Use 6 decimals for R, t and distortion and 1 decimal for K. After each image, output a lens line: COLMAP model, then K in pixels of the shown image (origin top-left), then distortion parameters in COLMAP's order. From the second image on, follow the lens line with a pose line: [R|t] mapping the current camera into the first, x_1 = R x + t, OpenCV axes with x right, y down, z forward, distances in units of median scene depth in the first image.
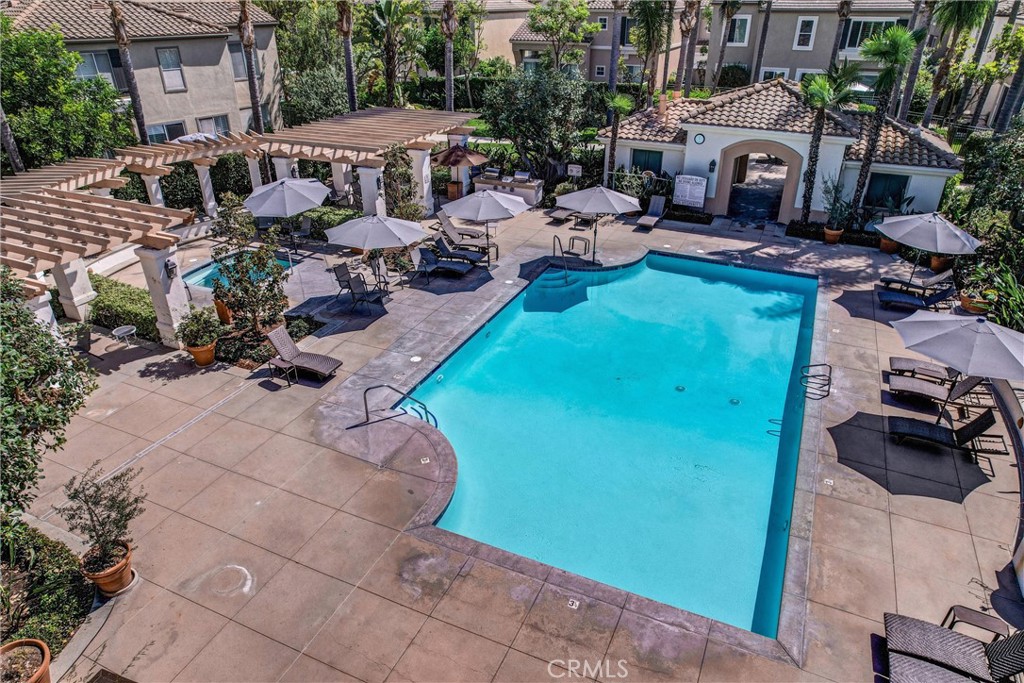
lens RADIAL K [[645.4, 0, 509.9], [0, 645.4, 342.3], [0, 0, 1]] dist [-0.044072, 0.008171]
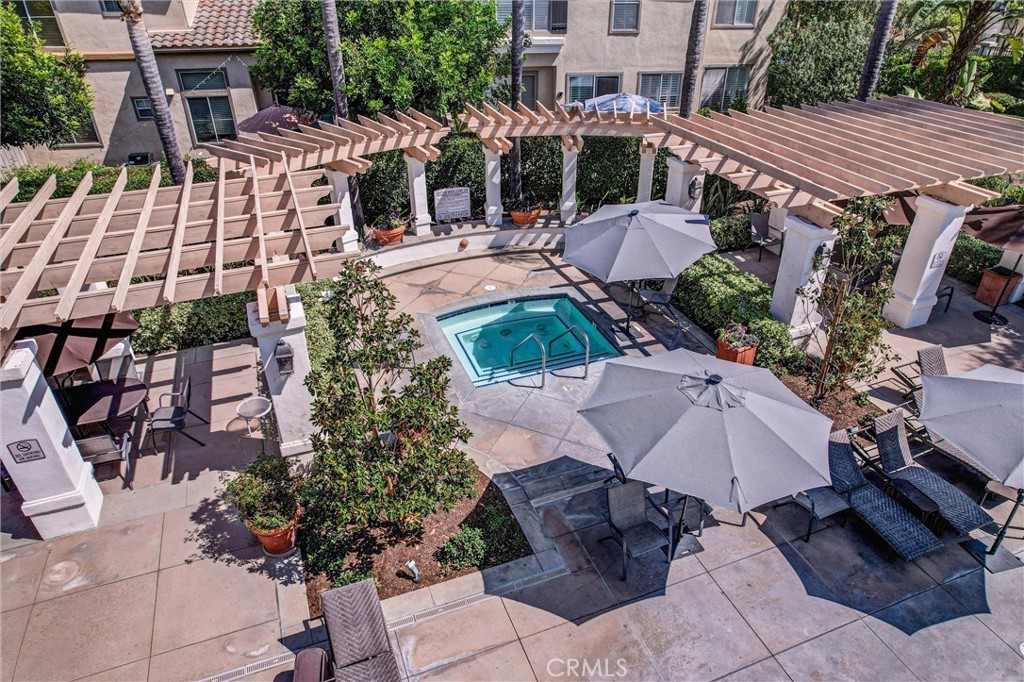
lens RADIAL K [[645.4, 0, 516.2], [0, 645.4, 338.6], [0, 0, 1]] dist [-0.044072, 0.008171]
pose [[0.717315, 0.361017, -0.595924, -0.054249], [-0.329154, 0.929419, 0.166848, -0.182977], [0.614098, 0.076468, 0.785517, 0.452881]]
